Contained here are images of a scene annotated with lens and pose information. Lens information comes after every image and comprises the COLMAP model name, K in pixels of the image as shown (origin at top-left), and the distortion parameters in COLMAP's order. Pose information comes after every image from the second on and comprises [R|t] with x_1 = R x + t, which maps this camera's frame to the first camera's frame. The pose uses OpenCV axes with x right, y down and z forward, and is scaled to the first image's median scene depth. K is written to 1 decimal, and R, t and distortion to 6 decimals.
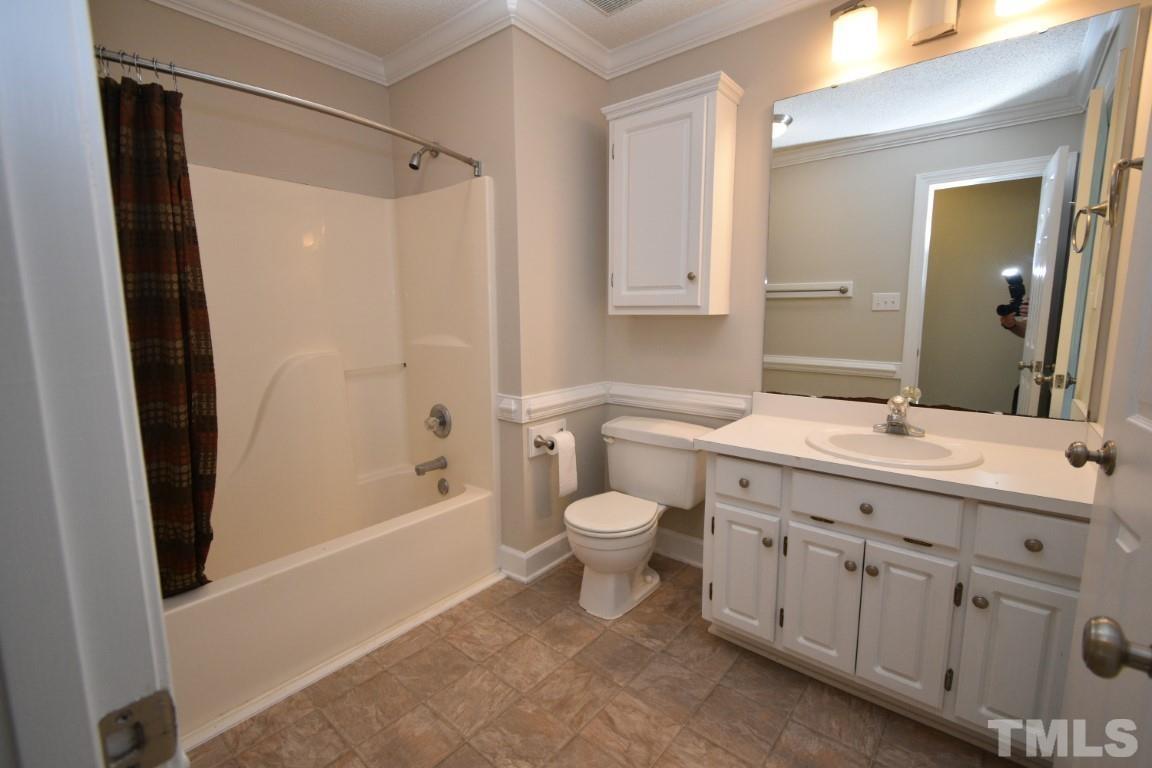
lens RADIAL K [[508.1, 0, 576.0], [0, 508.1, 384.0], [0, 0, 1]] dist [0.010115, -0.006138]
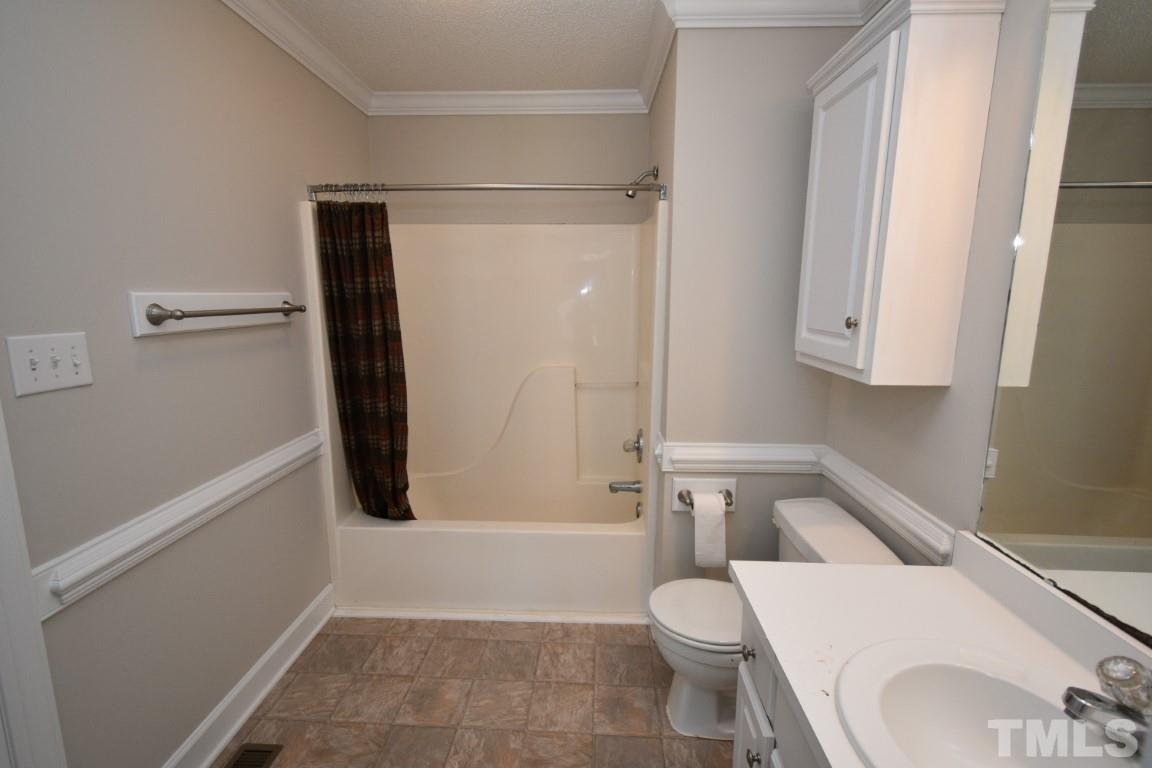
lens RADIAL K [[528.4, 0, 576.0], [0, 528.4, 384.0], [0, 0, 1]] dist [0.001381, 0.000235]
pose [[0.604243, 0.144144, -0.783653, 0.587573], [-0.120265, 0.988732, 0.089134, -0.160914], [0.787671, 0.040387, 0.614770, 0.331756]]
